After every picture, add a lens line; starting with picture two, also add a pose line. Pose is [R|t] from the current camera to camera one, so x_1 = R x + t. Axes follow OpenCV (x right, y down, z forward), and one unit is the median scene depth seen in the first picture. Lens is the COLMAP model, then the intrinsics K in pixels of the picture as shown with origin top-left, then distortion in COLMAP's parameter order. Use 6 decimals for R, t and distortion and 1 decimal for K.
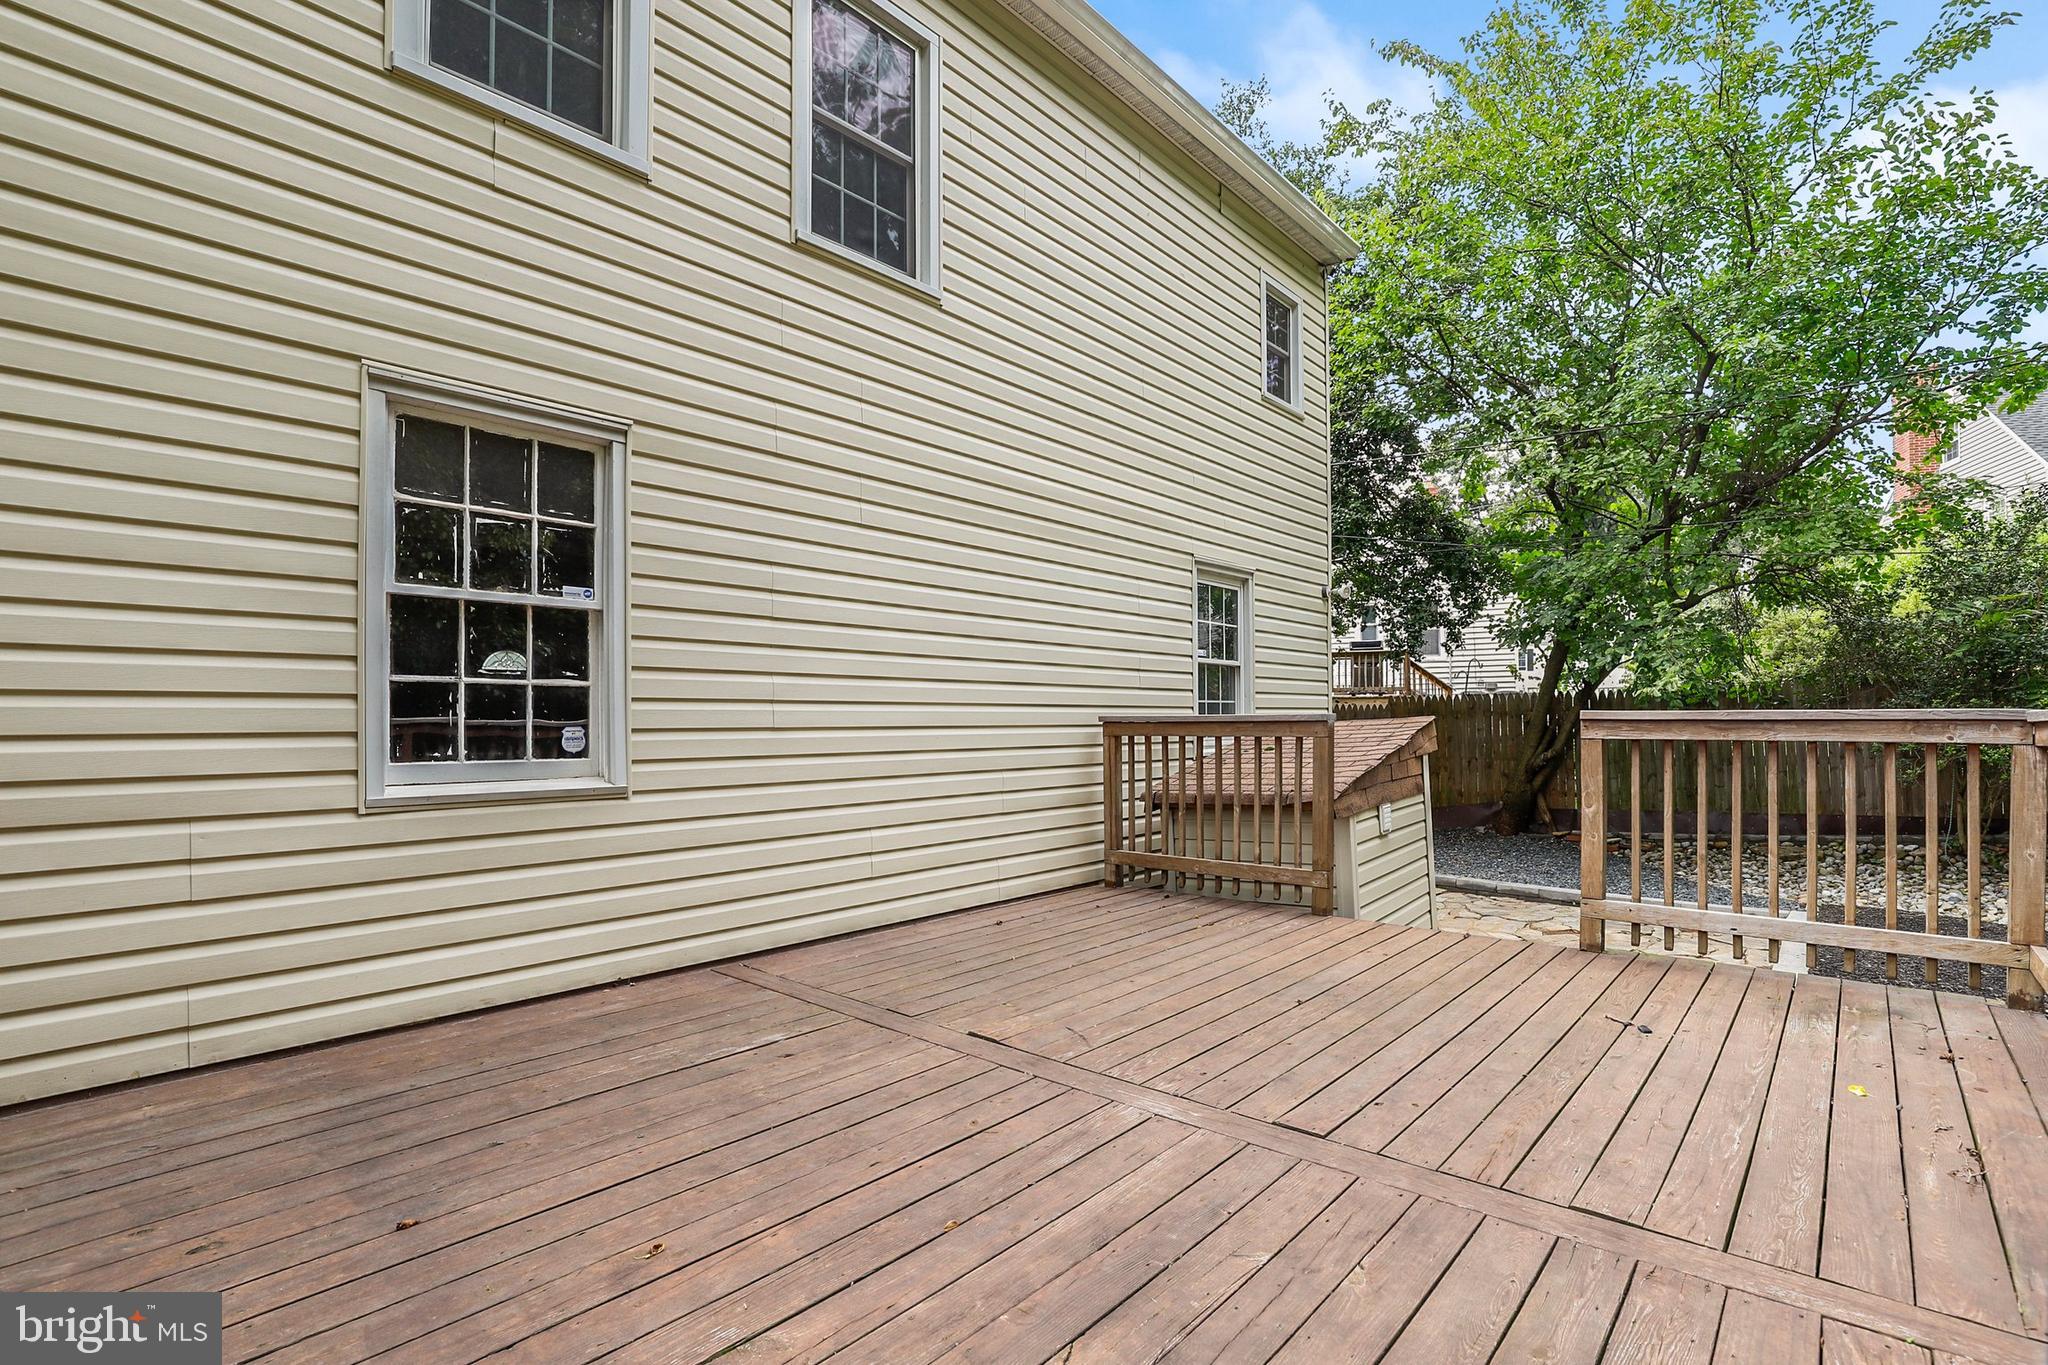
lens RADIAL K [[956.6, 0, 1020.8], [0, 956.6, 714.9], [0, 0, 1]] dist [-0.028450, 0.000890]
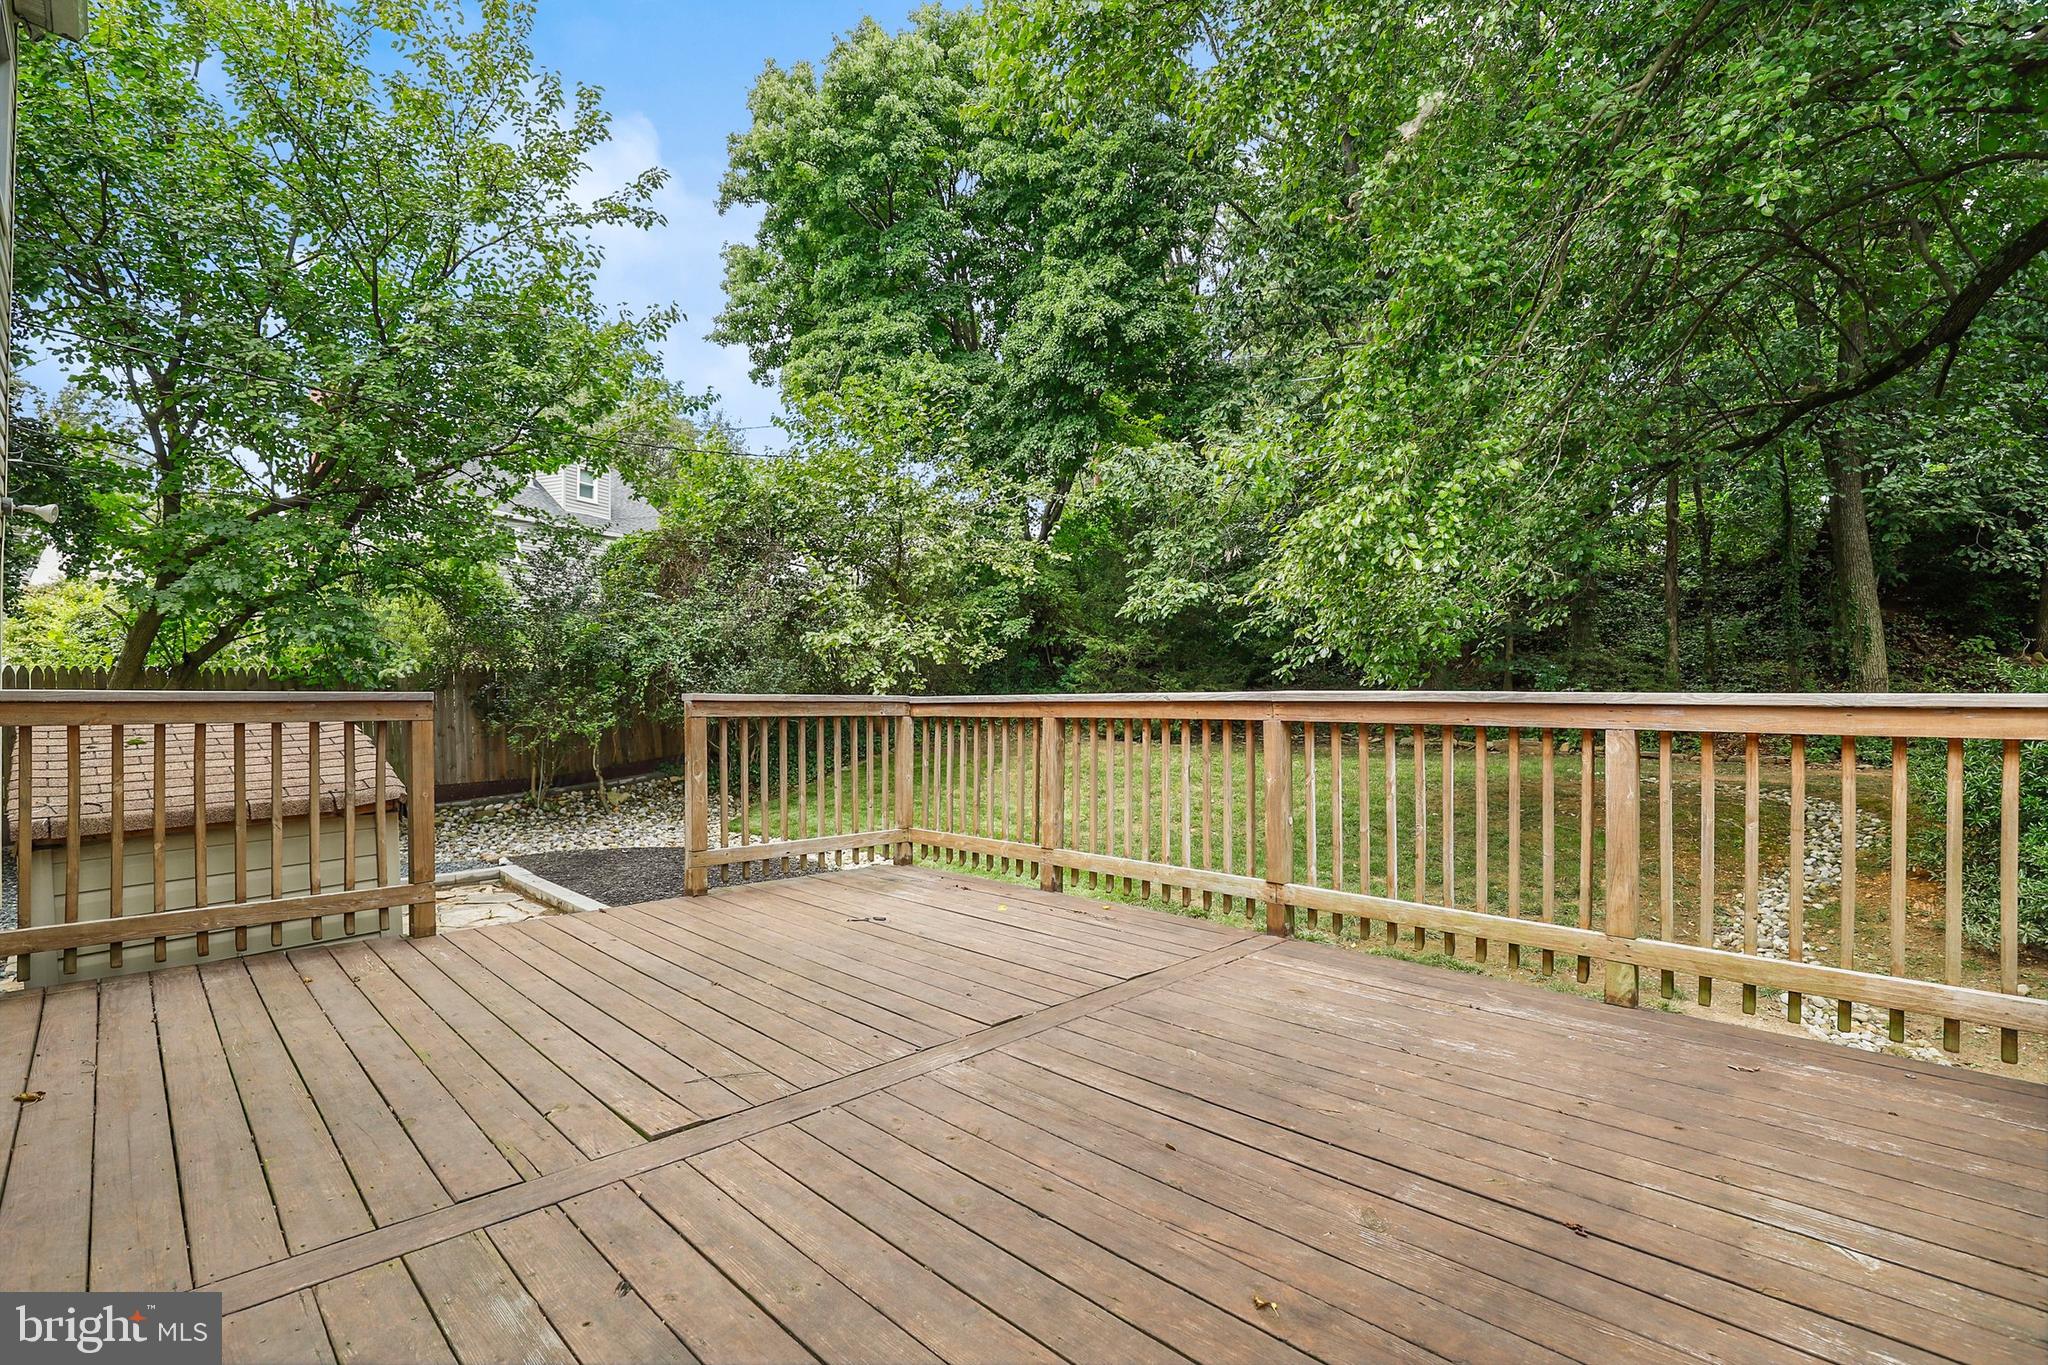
lens RADIAL K [[947.5, 0, 1034.7], [0, 947.5, 707.2], [0, 0, 1]] dist [-0.030455, 0.000589]
pose [[0.047350, -0.002197, 0.998876, -0.673068], [-0.008173, 0.999963, 0.002587, 0.007520], [-0.998845, -0.008286, 0.047330, 0.625127]]
